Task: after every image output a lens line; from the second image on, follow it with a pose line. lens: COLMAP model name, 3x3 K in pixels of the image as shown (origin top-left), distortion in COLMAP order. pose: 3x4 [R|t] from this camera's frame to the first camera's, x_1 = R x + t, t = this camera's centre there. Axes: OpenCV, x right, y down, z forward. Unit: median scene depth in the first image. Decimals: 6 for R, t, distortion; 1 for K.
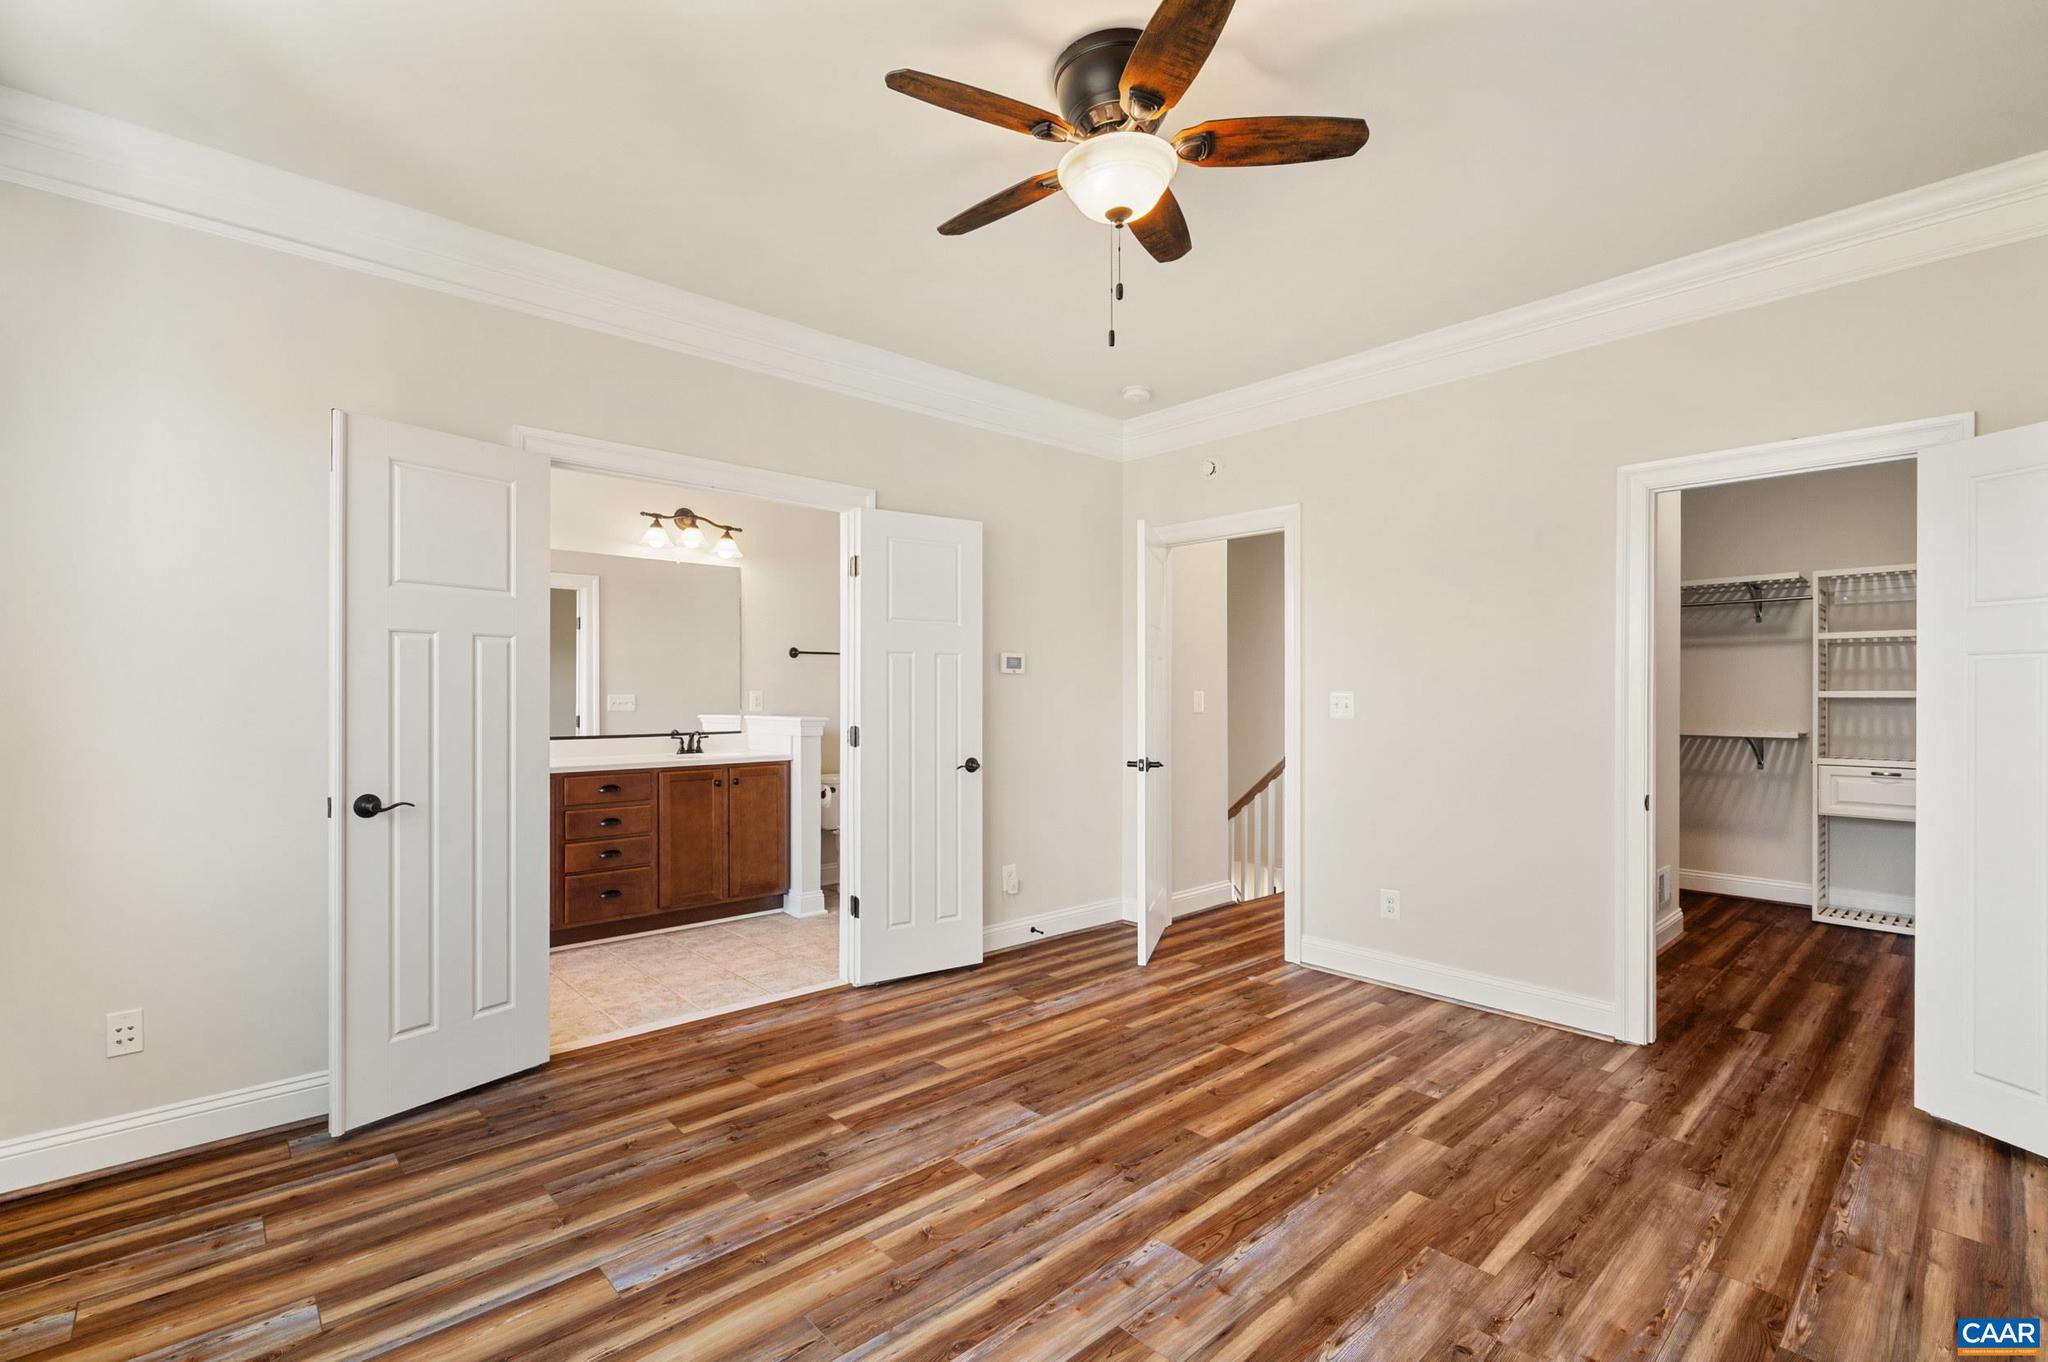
lens RADIAL K [[931.2, 0, 1043.7], [0, 931.2, 693.5], [0, 0, 1]] dist [0.000199, 0.000069]
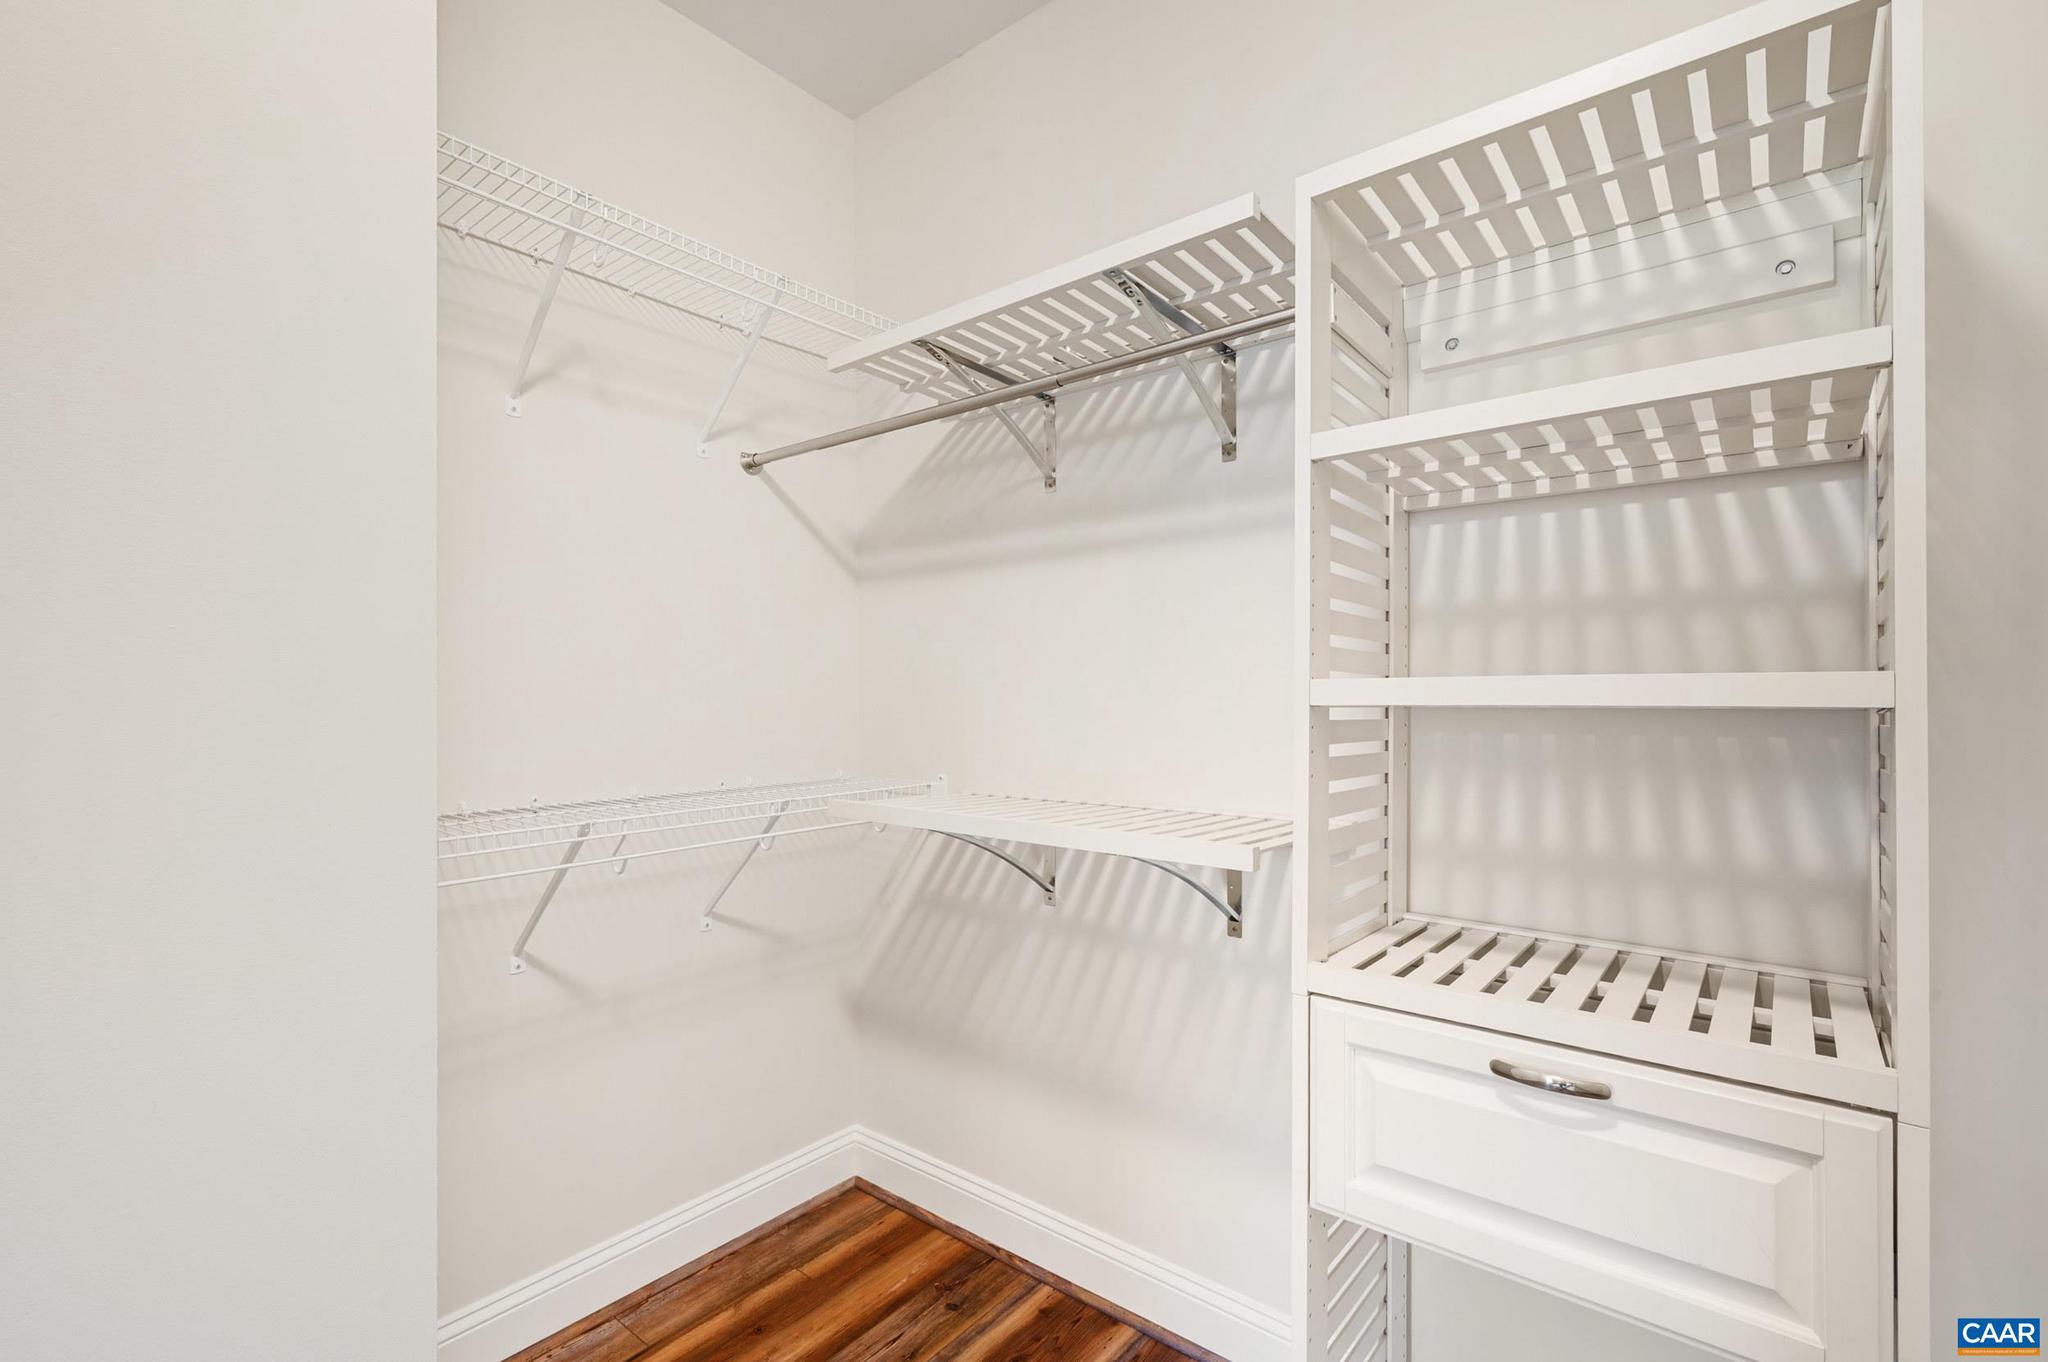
lens RADIAL K [[931.2, 0, 1035.0], [0, 931.2, 689.0], [0, 0, 1]] dist [0.000199, 0.000069]
pose [[0.990555, 0.006204, 0.136976, 0.435693], [-0.003642, 0.999814, -0.018950, 0.003534], [-0.137068, 0.018272, 0.990393, 0.463016]]
